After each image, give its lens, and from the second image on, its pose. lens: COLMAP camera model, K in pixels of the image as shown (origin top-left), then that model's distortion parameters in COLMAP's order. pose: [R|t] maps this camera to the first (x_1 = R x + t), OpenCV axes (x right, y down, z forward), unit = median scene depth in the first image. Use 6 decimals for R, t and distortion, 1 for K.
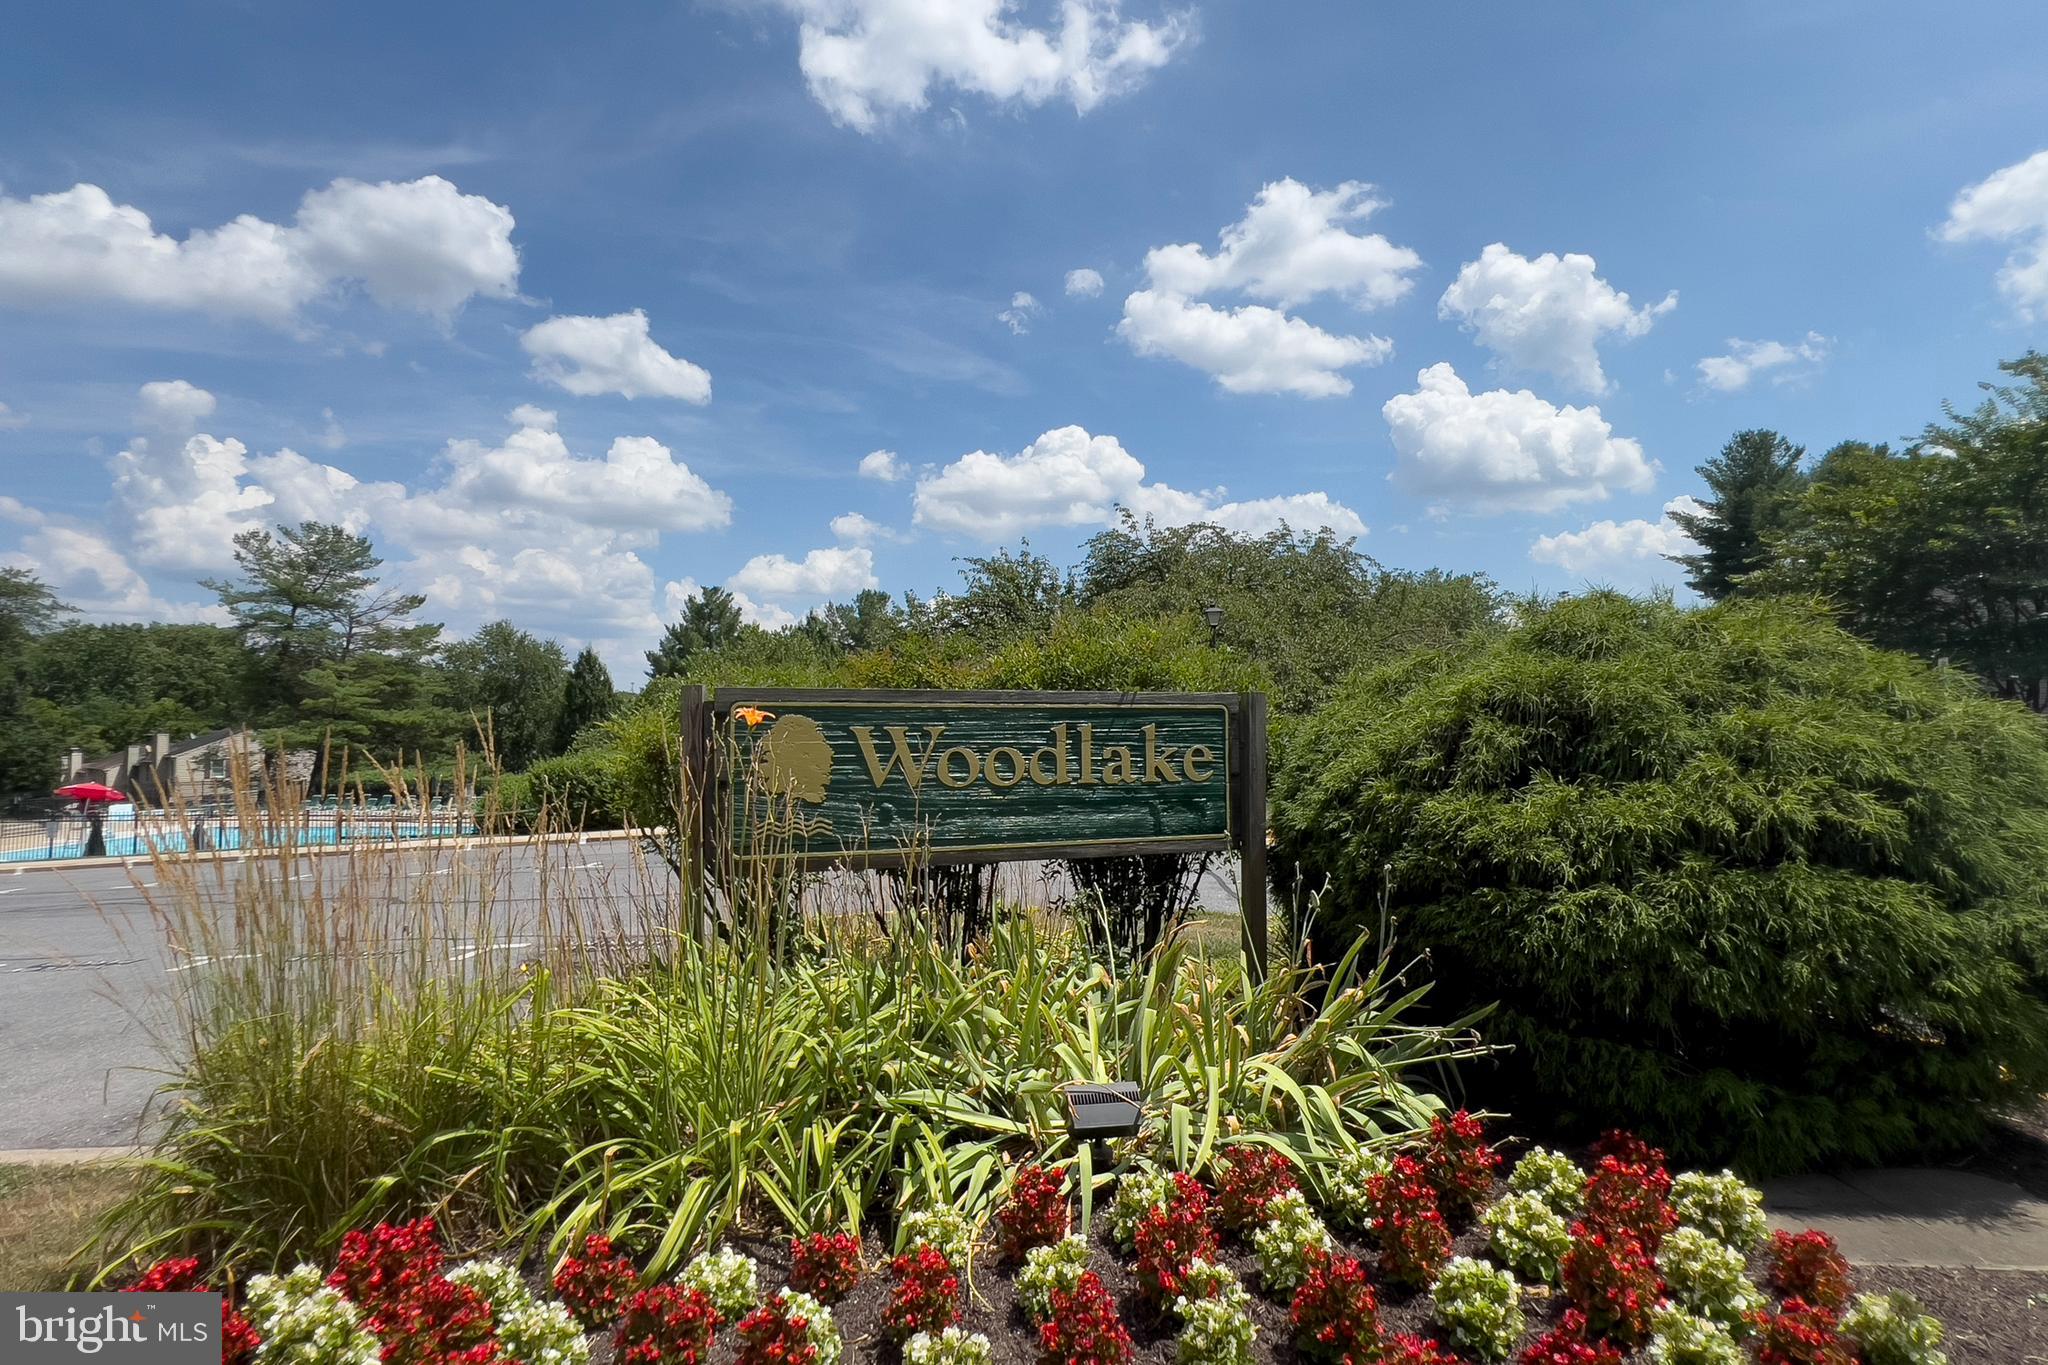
lens RADIAL K [[1155.7, 0, 1023.1], [0, 1155.7, 690.3], [0, 0, 1]] dist [0.002636, 0.000874]
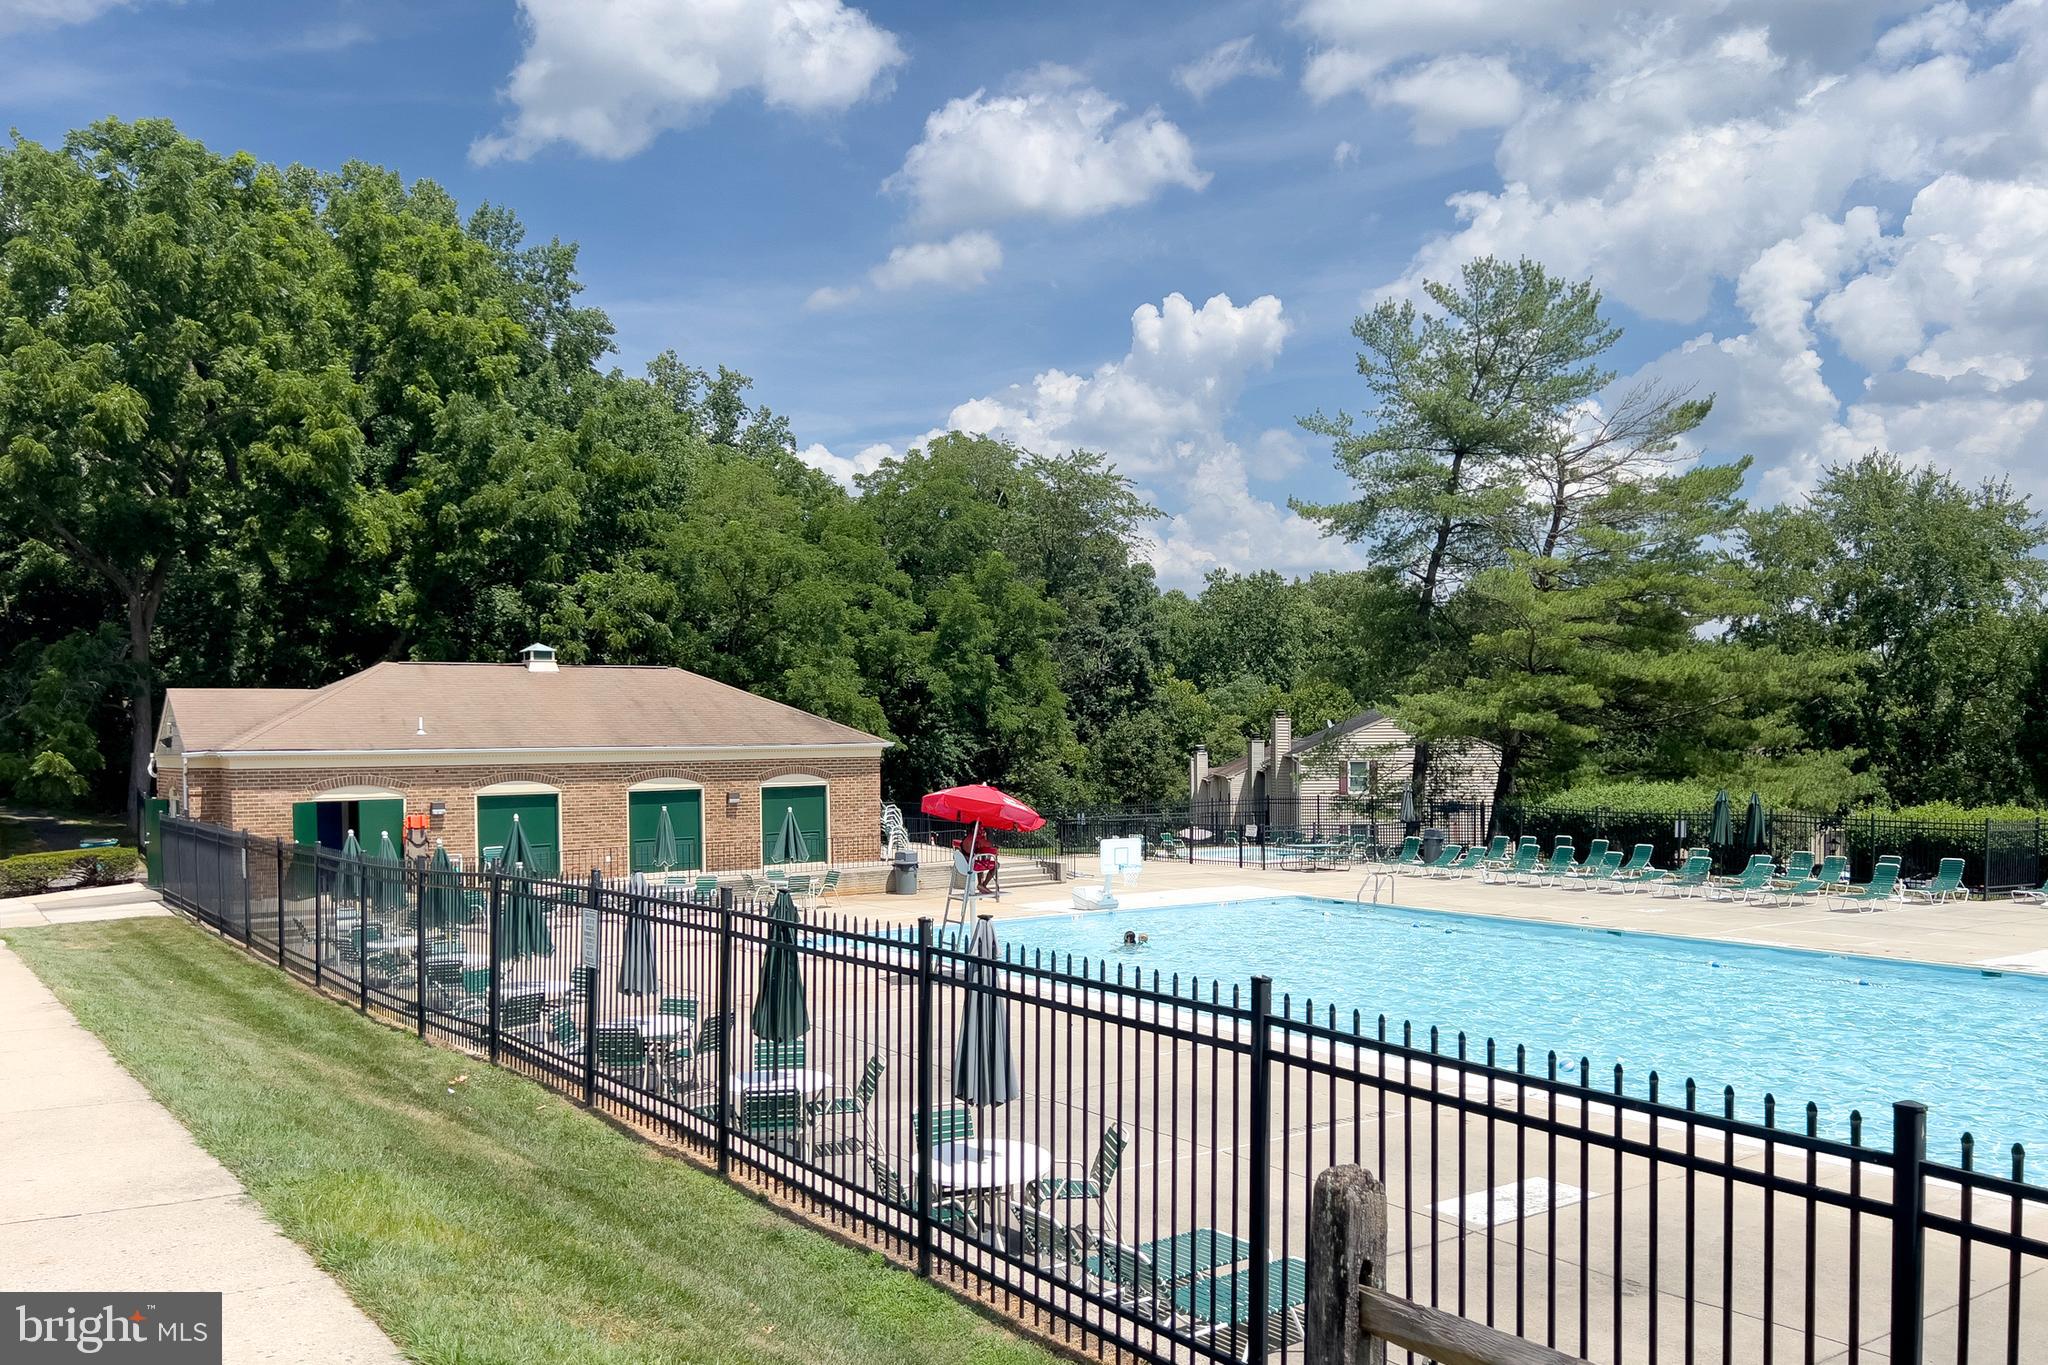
lens RADIAL K [[1823.3, 0, 1024.4], [0, 1823.3, 688.7], [0, 0, 1]] dist [0.008739, 0.000563]
pose [[0.684262, -0.012772, -0.729124, -0.181787], [0.018147, 0.999835, -0.000483, 0.025067], [0.729010, -0.012901, 0.684381, 0.317434]]
